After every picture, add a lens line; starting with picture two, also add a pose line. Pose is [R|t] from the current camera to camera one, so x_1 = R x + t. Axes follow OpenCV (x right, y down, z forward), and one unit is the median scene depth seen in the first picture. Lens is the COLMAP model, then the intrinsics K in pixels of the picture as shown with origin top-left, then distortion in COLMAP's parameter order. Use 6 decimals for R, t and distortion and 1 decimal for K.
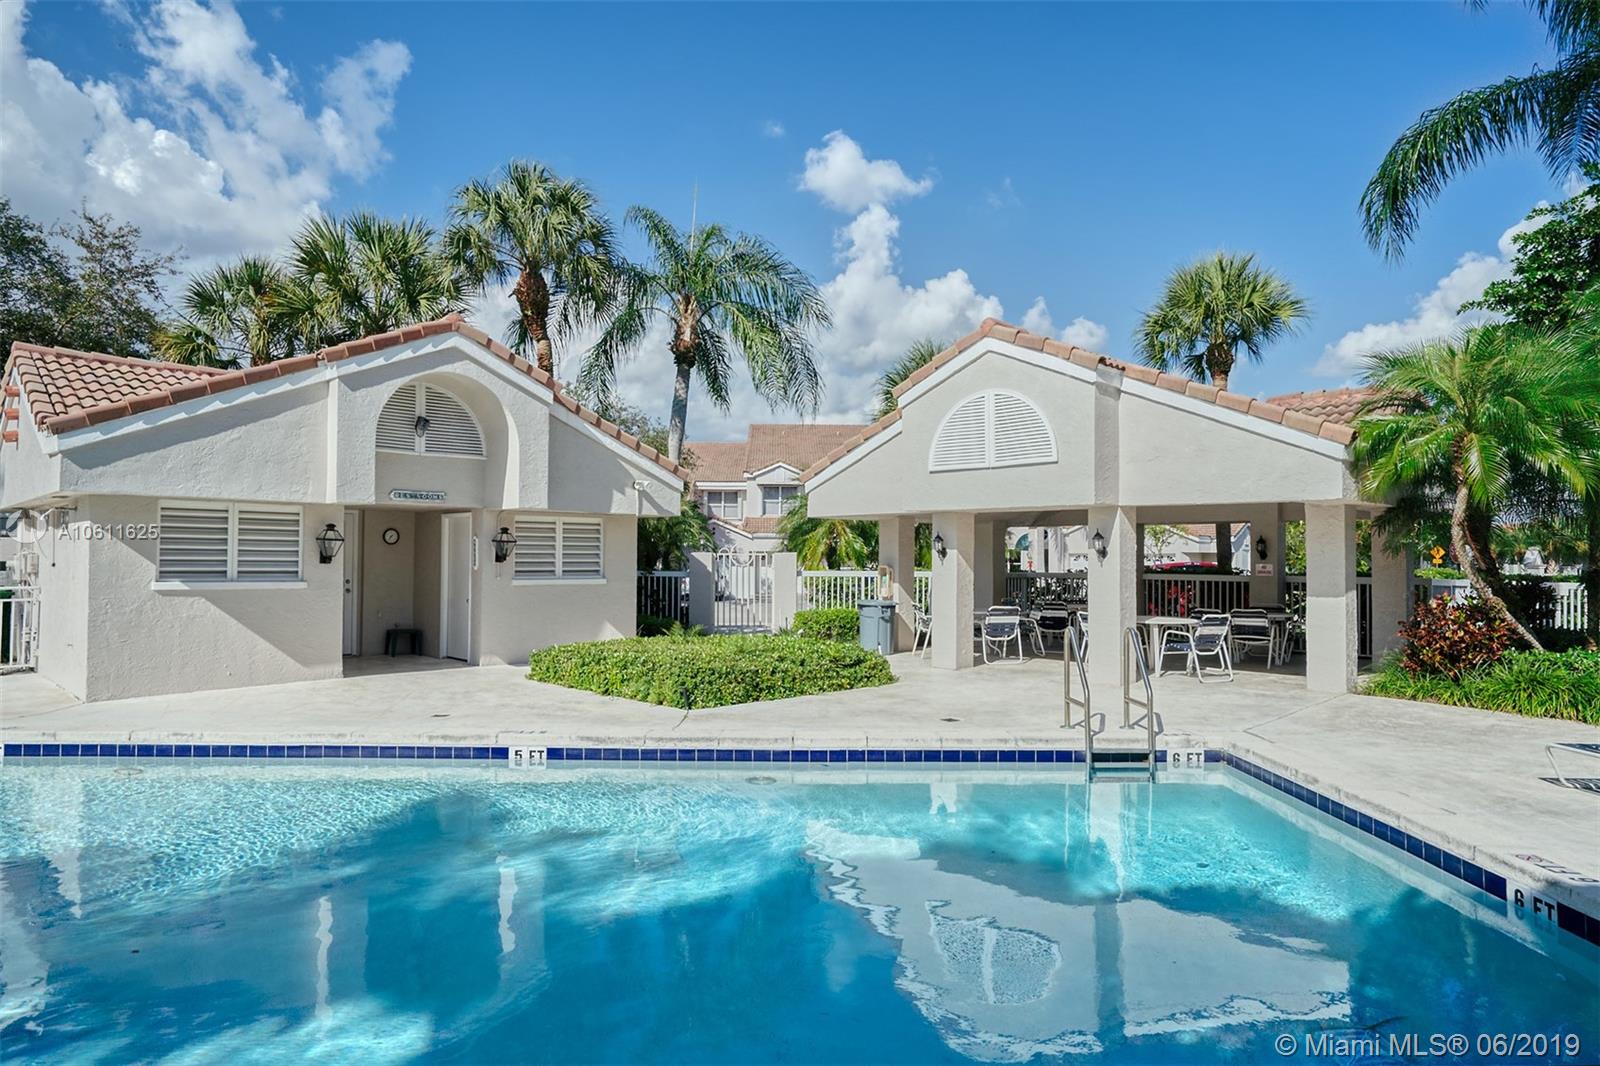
lens RADIAL K [[963.8, 0, 800.0], [0, 963.8, 533.0], [0, 0, 1]] dist [0.004921, 0.000909]
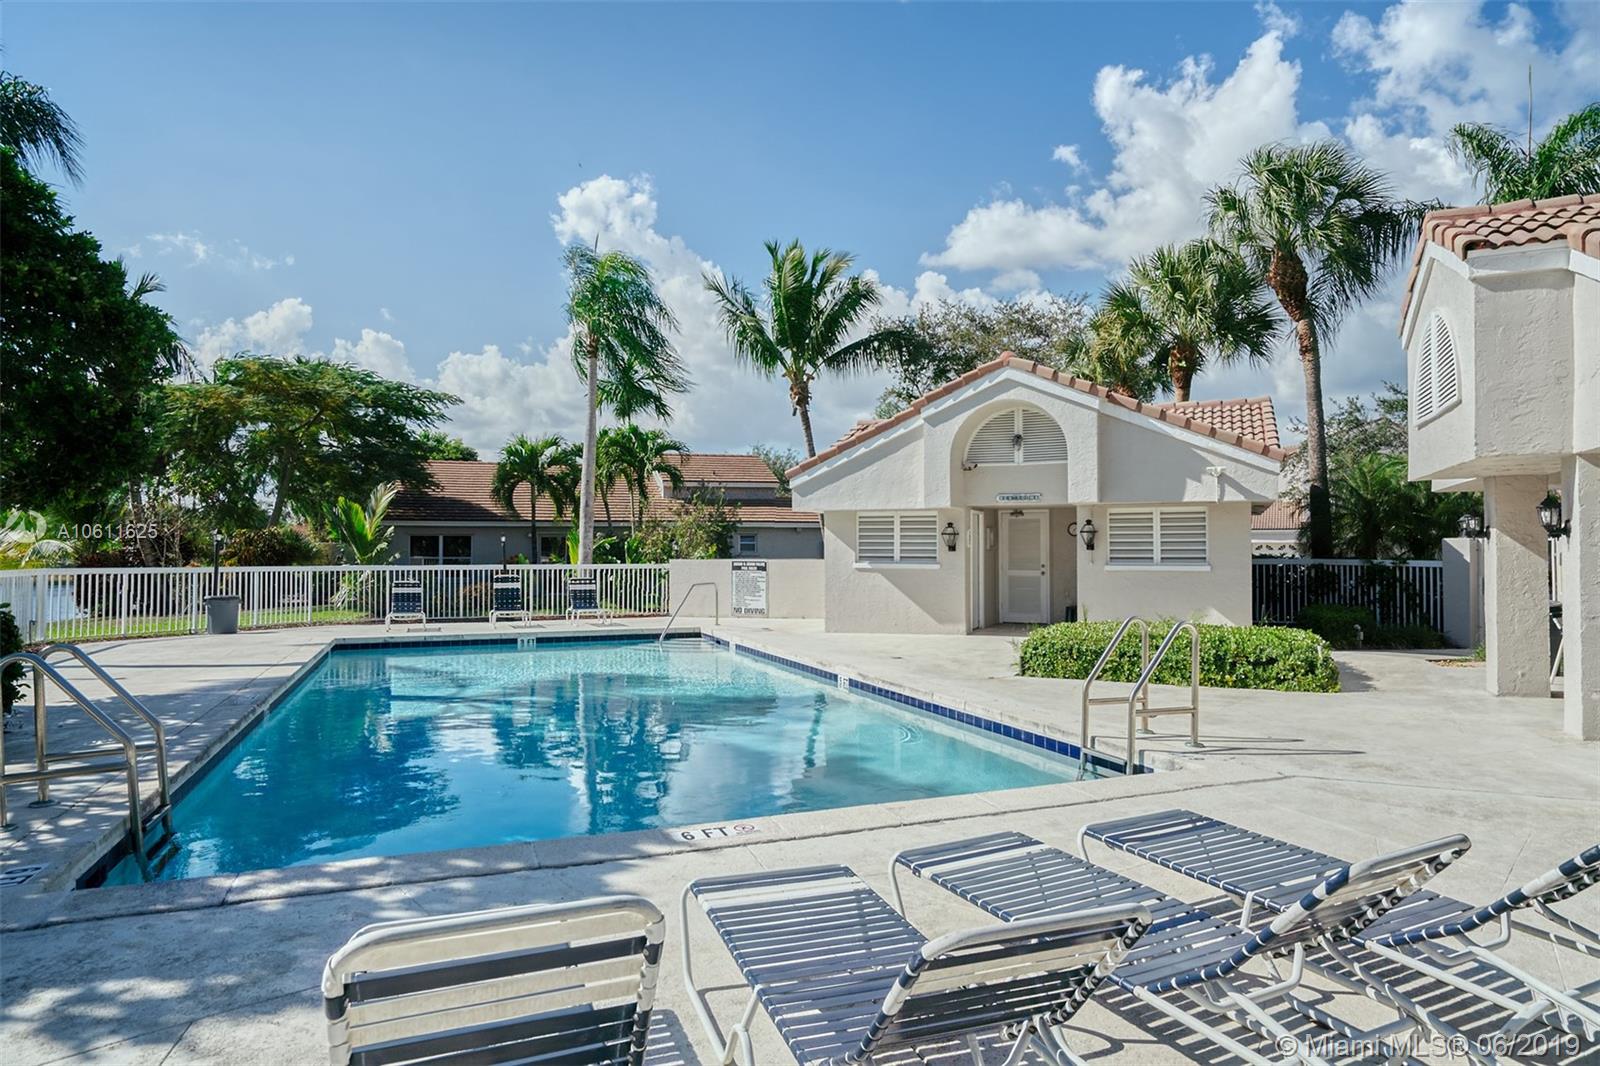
lens RADIAL K [[963.8, 0, 800.0], [0, 963.8, 533.0], [0, 0, 1]] dist [0.004921, 0.000909]
pose [[0.383405, -0.022272, -0.923312, 0.673879], [0.029397, 0.999497, -0.011903, 0.014785], [0.923112, -0.022579, 0.383867, 0.256540]]
